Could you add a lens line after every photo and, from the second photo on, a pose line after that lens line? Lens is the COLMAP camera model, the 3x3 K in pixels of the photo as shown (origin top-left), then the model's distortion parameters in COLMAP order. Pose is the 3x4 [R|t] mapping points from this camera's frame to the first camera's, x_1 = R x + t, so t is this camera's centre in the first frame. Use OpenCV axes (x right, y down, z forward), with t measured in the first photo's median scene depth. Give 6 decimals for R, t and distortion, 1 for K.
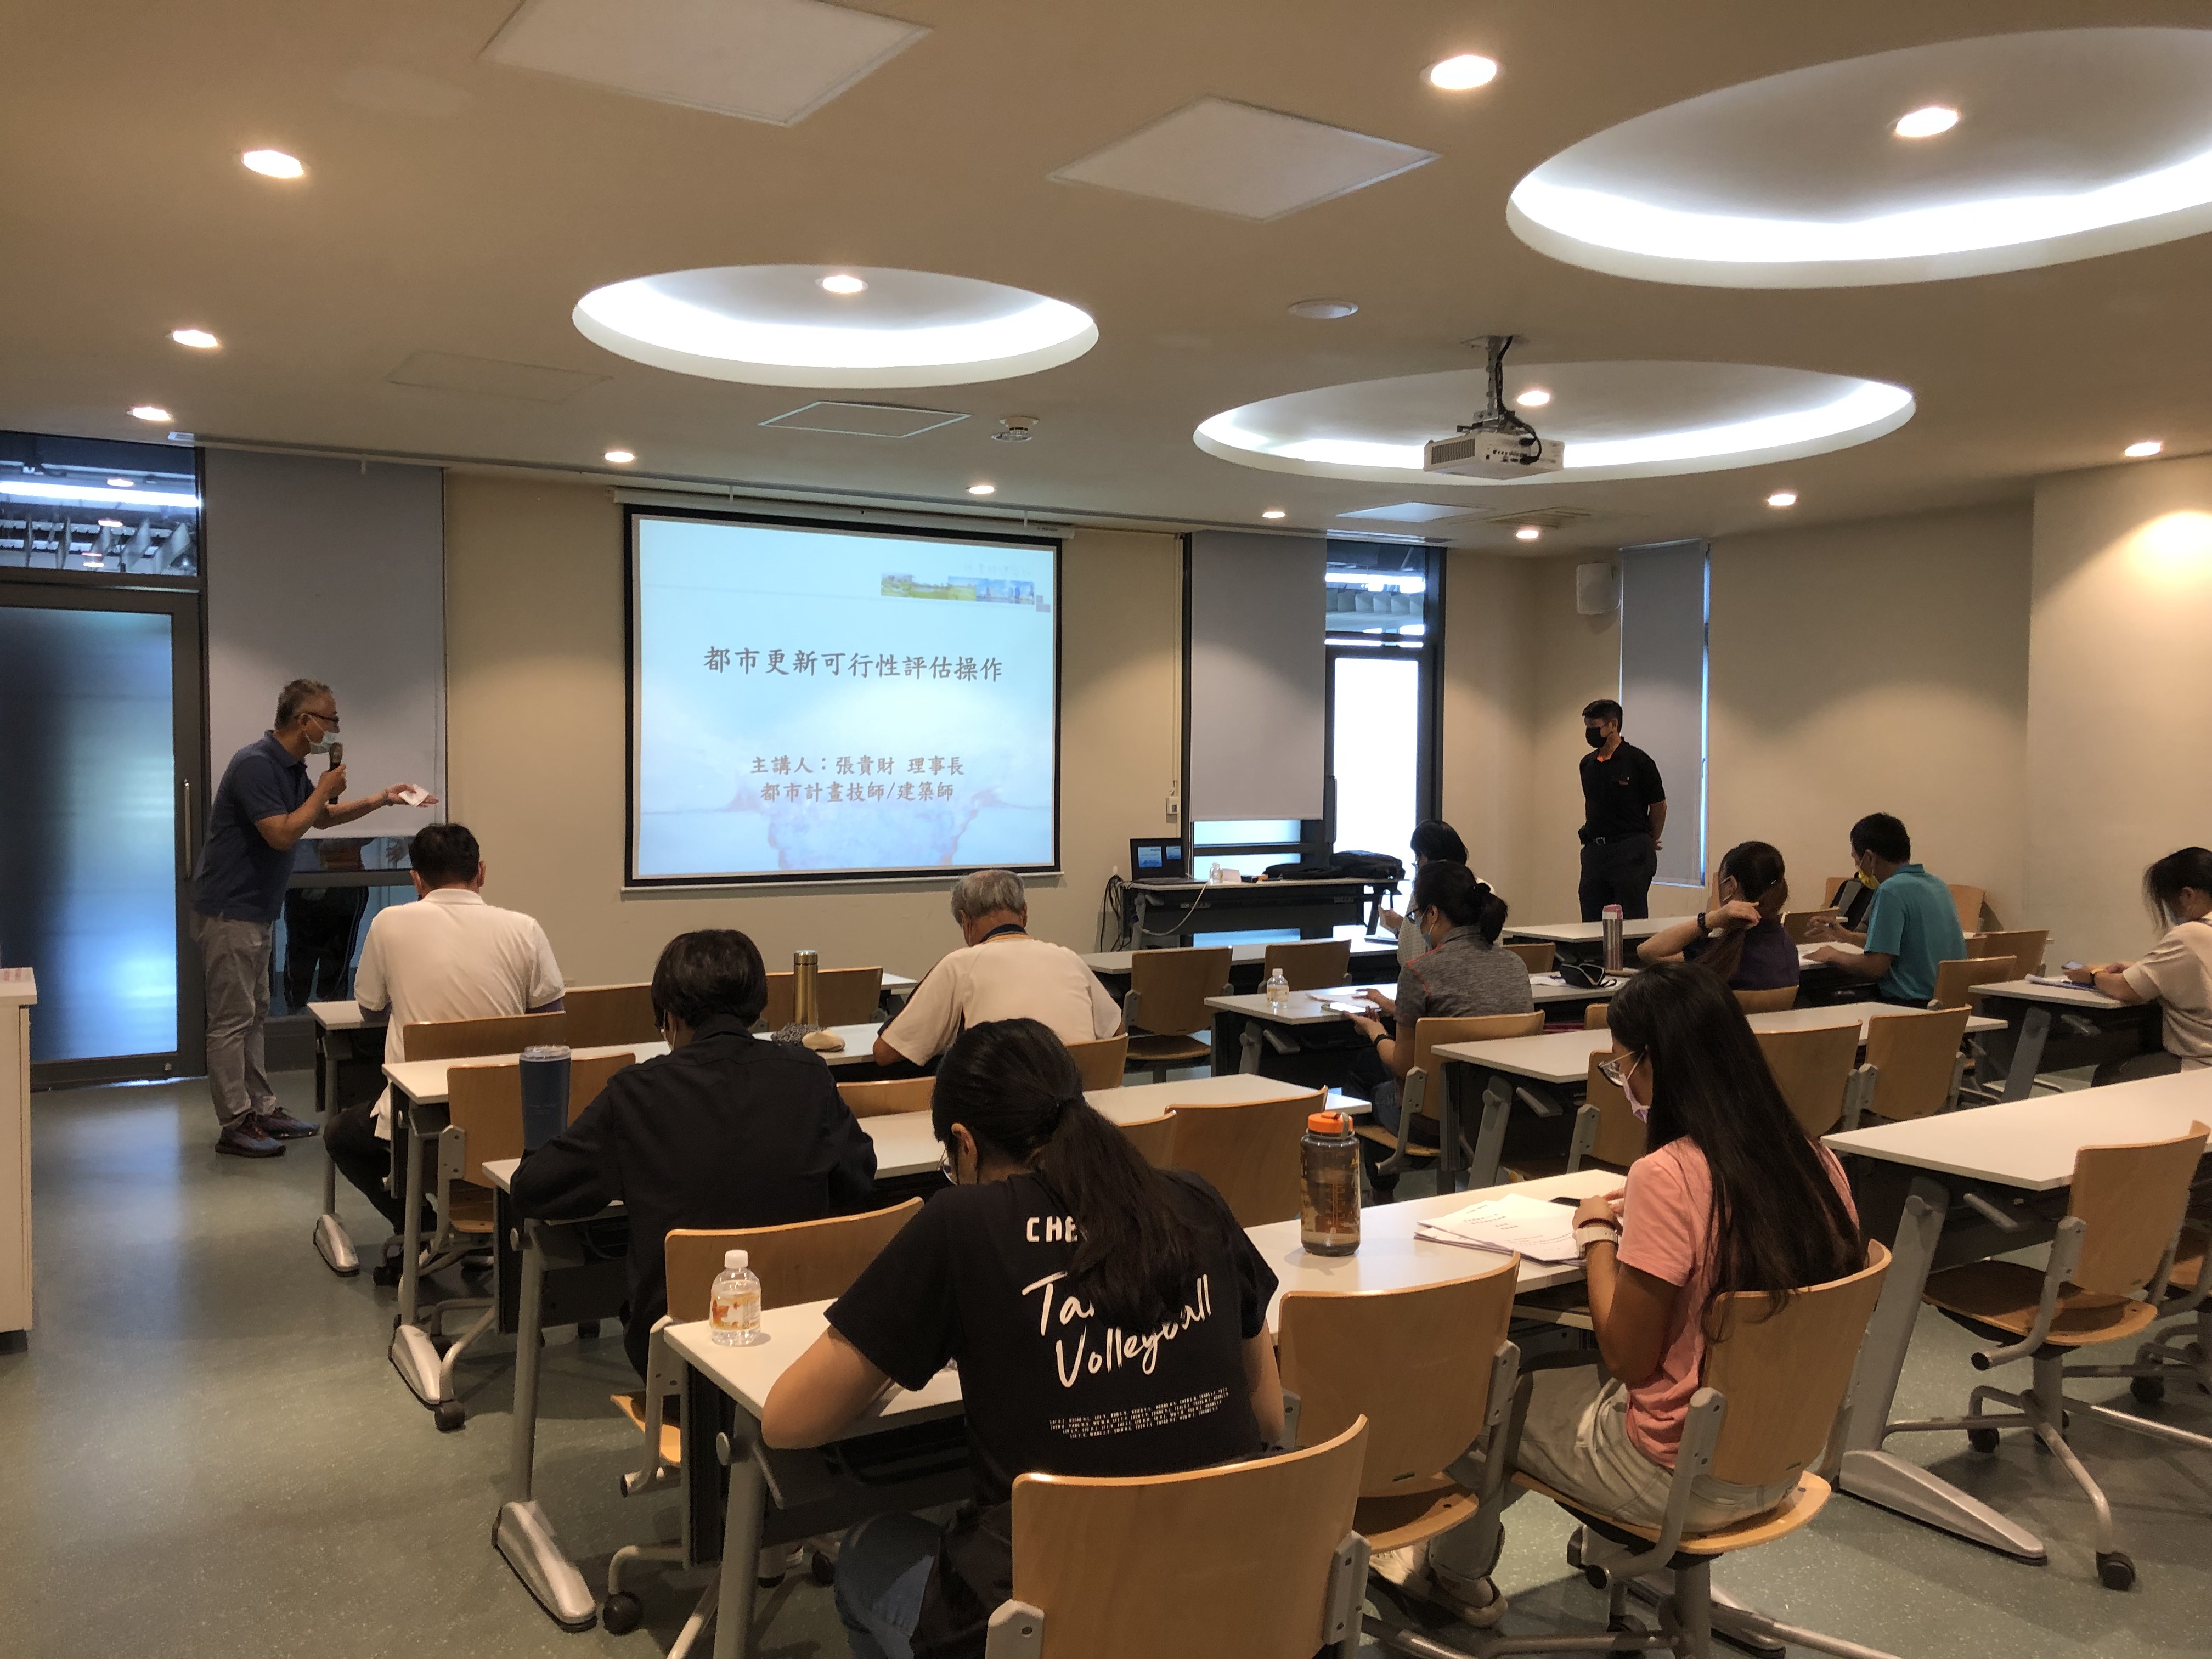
lens RADIAL K [[1798.7, 0, 1106.0], [0, 1798.7, 829.5], [0, 0, 1]] dist [0.070740, -0.000345]
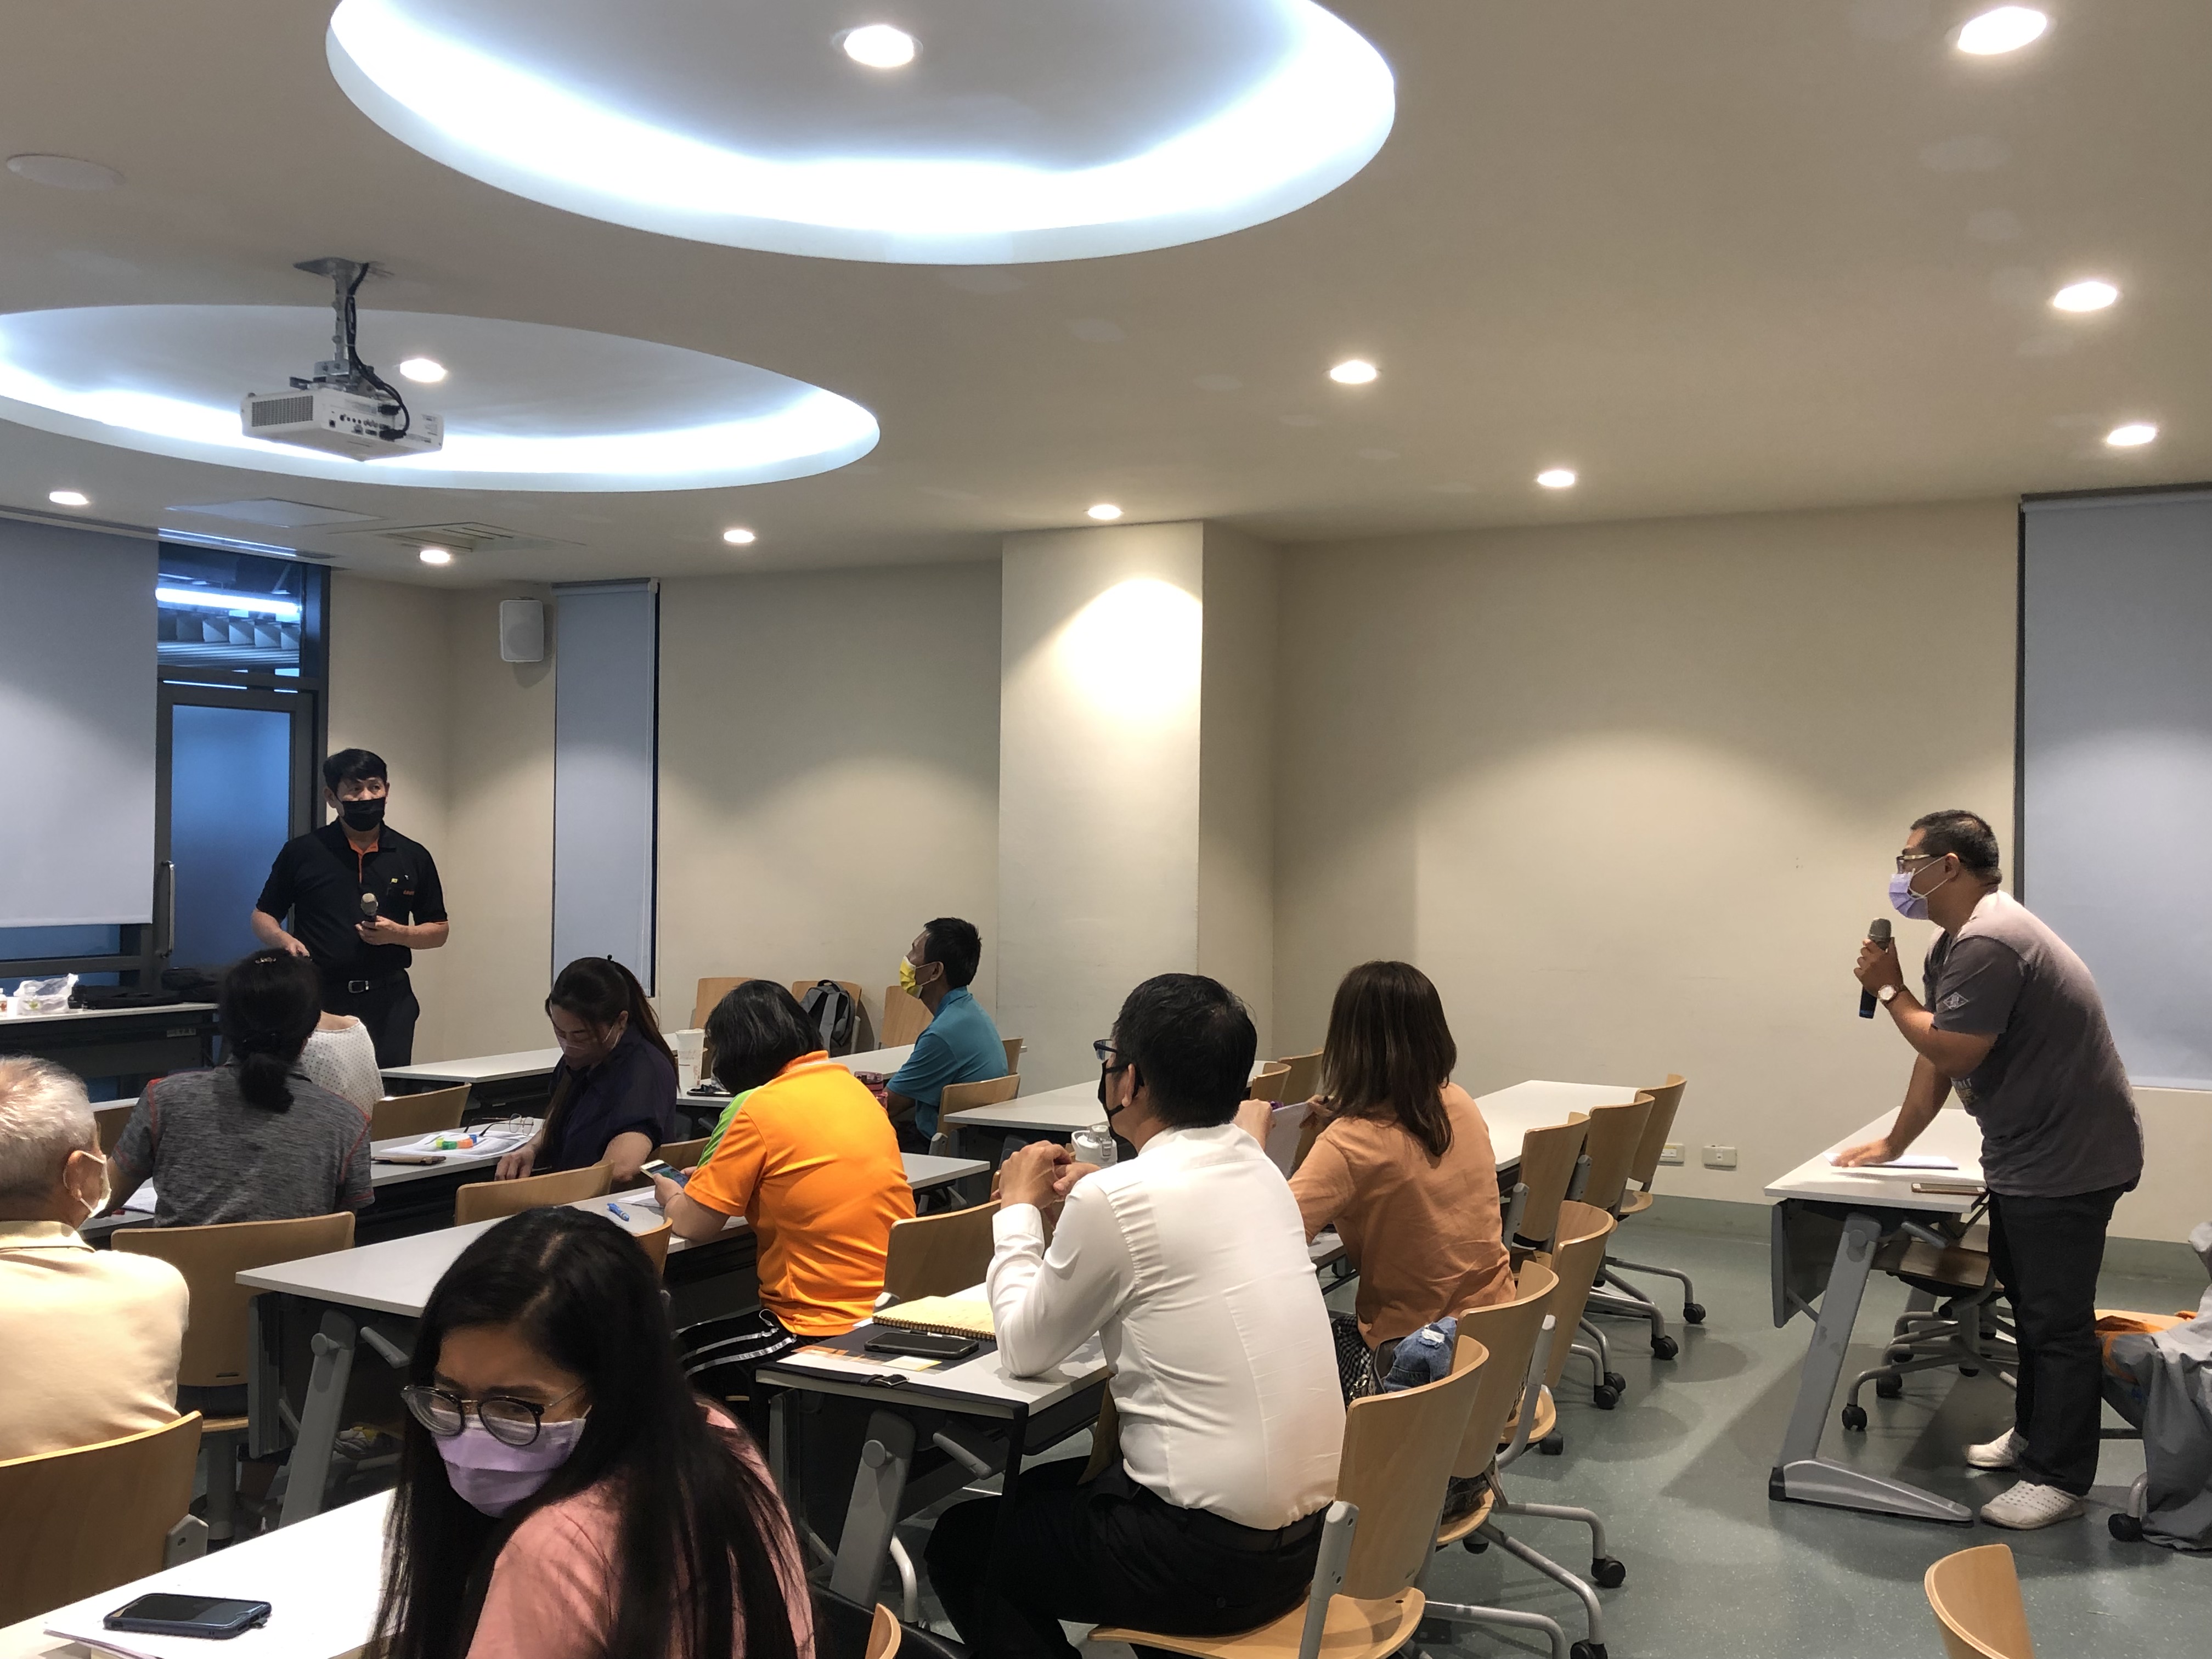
lens RADIAL K [[2122.7, 0, 1106.0], [0, 2122.7, 829.5], [0, 0, 1]] dist [0.004143, -0.000594]
pose [[0.867651, 0.013395, 0.496994, 0.057968], [0.008228, 0.999113, -0.041293, -0.009713], [-0.497106, 0.039917, 0.866771, 0.125665]]
